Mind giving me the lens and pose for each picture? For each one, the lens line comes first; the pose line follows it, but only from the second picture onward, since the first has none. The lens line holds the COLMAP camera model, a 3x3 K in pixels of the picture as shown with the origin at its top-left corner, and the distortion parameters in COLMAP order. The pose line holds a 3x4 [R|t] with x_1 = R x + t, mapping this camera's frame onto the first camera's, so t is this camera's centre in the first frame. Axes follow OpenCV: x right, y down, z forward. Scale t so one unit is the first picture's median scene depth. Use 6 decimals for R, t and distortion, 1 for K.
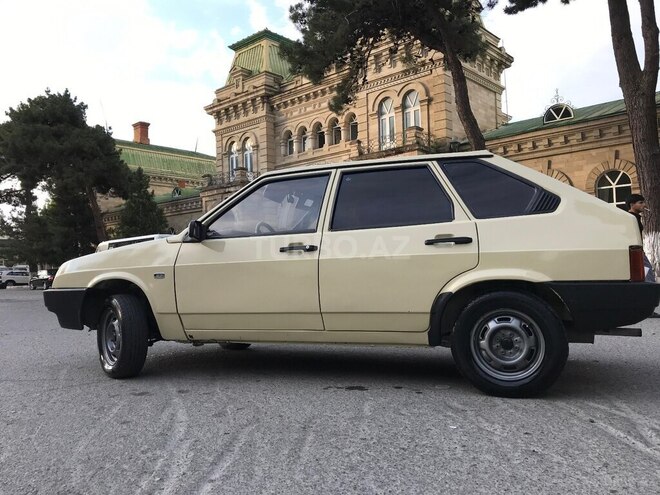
lens RADIAL K [[540.4, 0, 328.6], [0, 540.4, 238.6], [0, 0, 1]] dist [0.029662, -0.023578]
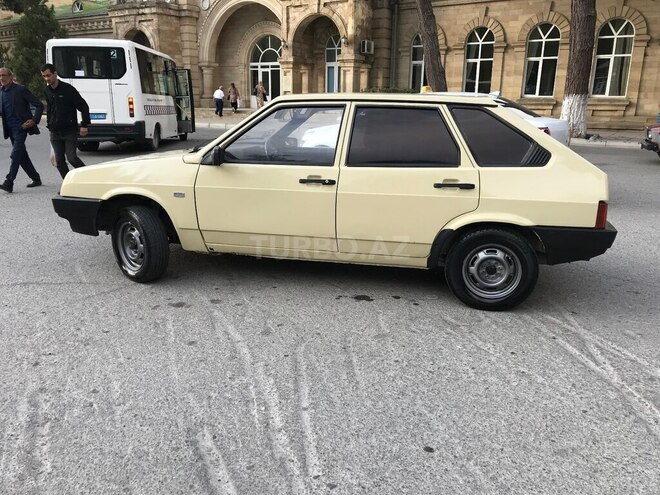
lens RADIAL K [[540.4, 0, 328.6], [0, 540.4, 238.6], [0, 0, 1]] dist [0.029662, -0.023578]
pose [[0.988007, 0.001741, 0.154400, -0.071083], [-0.048916, 0.951964, 0.302277, -0.071323], [-0.146457, -0.306204, 0.940632, -0.028675]]
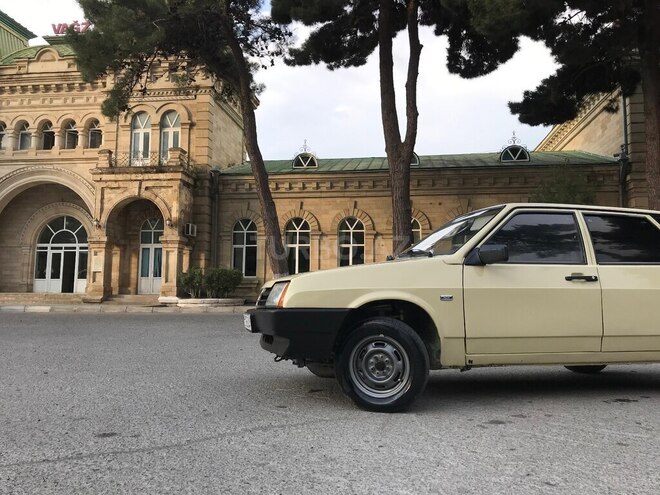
lens RADIAL K [[540.4, 0, 328.6], [0, 540.4, 238.6], [0, 0, 1]] dist [0.029662, -0.023578]
pose [[0.827596, 0.094044, 0.553390, -0.390210], [-0.065514, 0.995311, -0.071168, 0.017894], [-0.557488, 0.022643, 0.829876, 0.124572]]
